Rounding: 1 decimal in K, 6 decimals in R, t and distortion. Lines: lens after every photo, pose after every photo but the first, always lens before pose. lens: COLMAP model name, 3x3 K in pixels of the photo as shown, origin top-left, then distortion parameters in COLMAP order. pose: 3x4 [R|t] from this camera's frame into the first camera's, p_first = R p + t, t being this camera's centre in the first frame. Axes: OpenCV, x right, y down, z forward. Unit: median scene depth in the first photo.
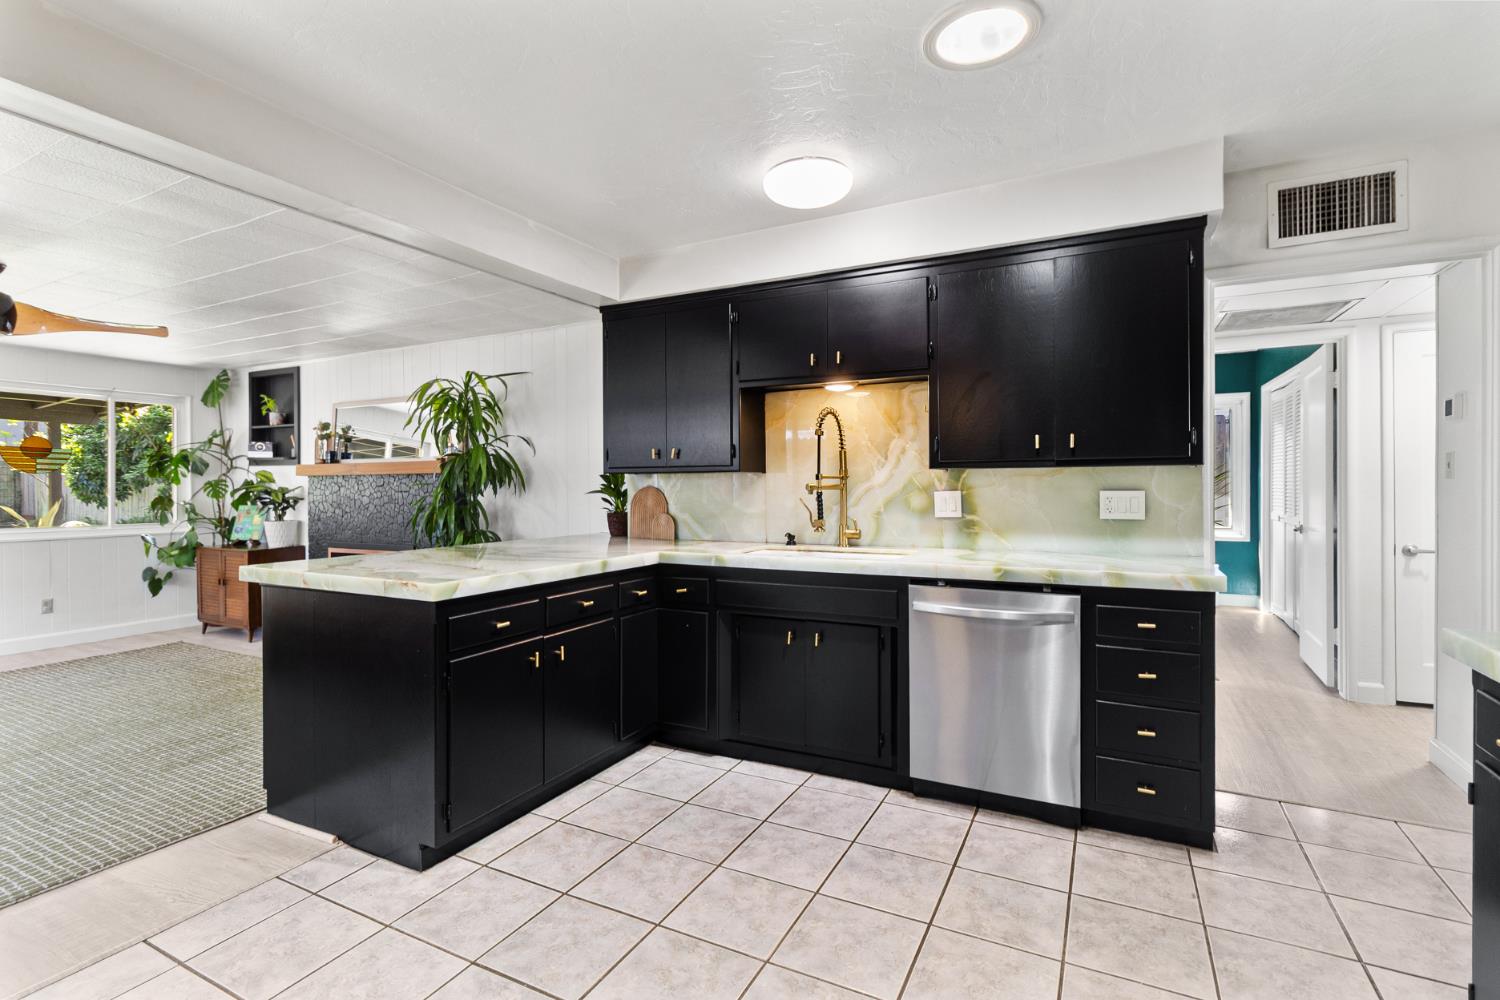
lens RADIAL K [[686.9, 0, 753.2], [0, 686.9, 481.0], [0, 0, 1]] dist [-0.001452, -0.000074]
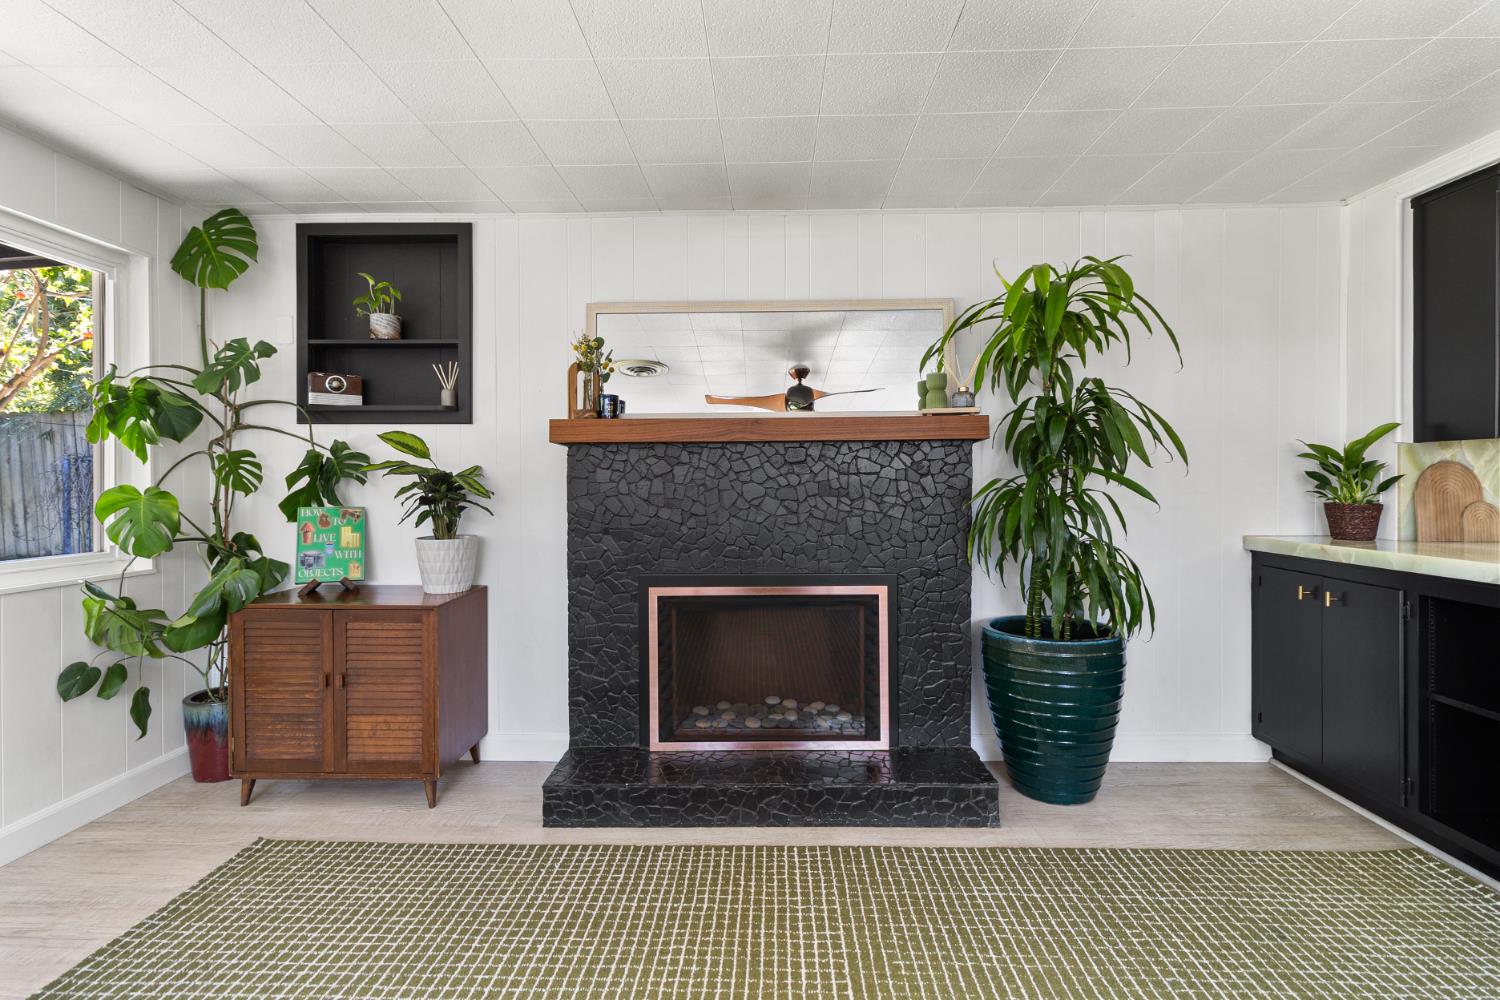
lens RADIAL K [[686.9, 0, 753.2], [0, 686.9, 481.0], [0, 0, 1]] dist [-0.001452, -0.000074]
pose [[0.903826, 0.000317, 0.427901, -0.738236], [-0.000675, 1.000000, 0.000684, 0.019091], [-0.427900, -0.000907, 0.903825, 0.501446]]
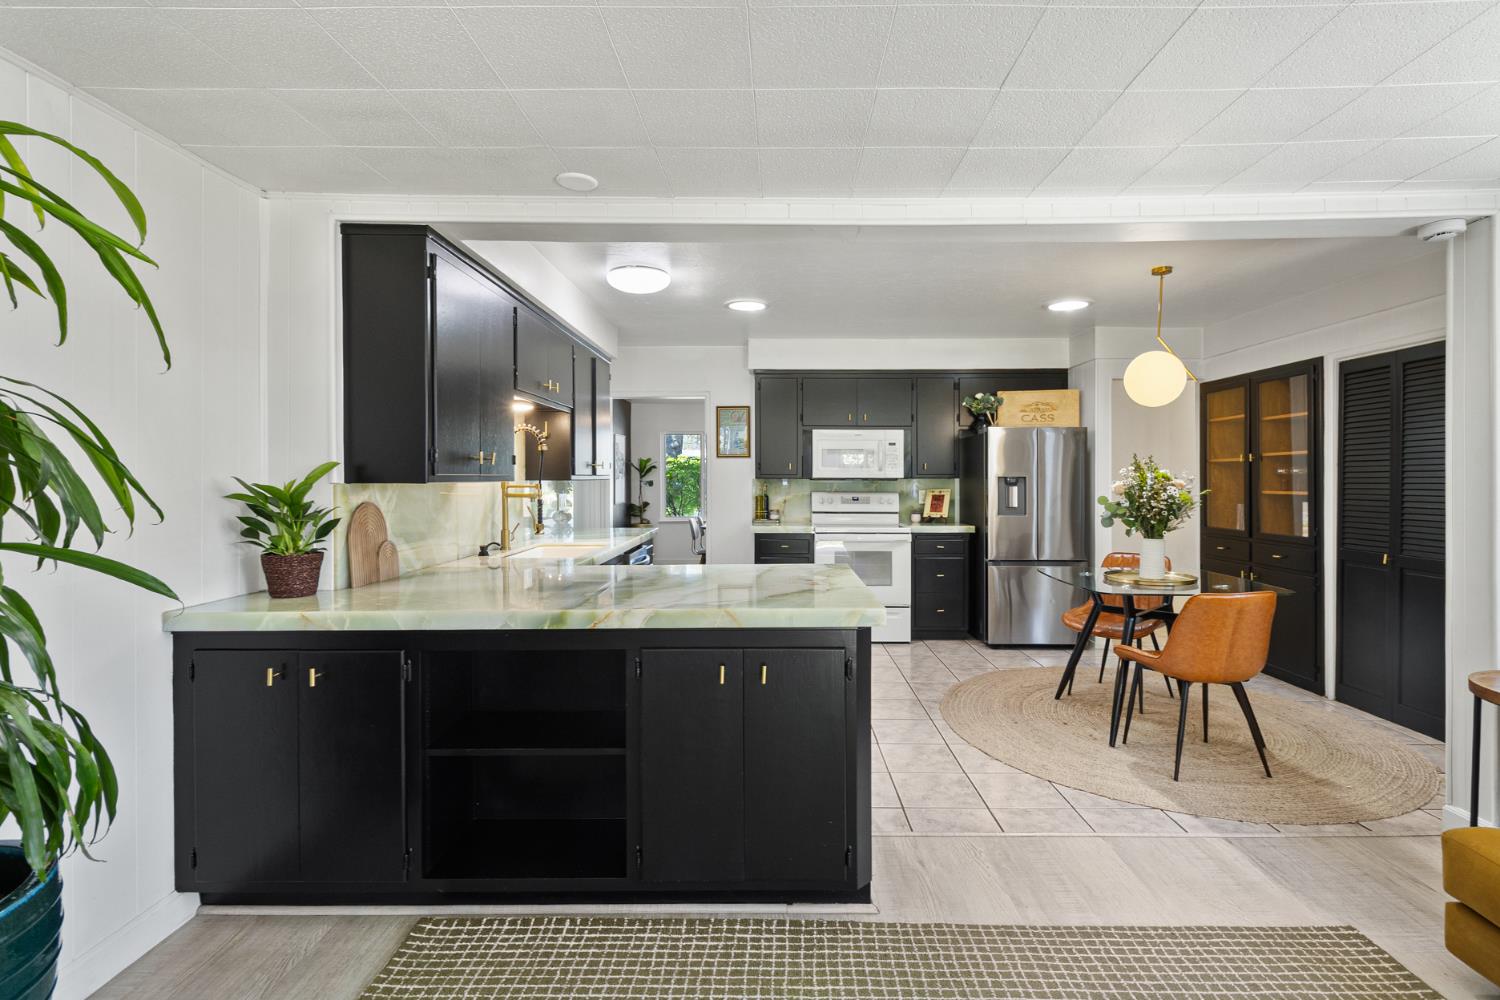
lens RADIAL K [[686.9, 0, 753.2], [0, 686.9, 481.0], [0, 0, 1]] dist [-0.001452, -0.000074]
pose [[-0.453678, 0.001897, 0.891164, -0.642822], [0.001604, 0.999998, -0.001312, -0.007868], [-0.891164, 0.000834, -0.453680, 0.700252]]
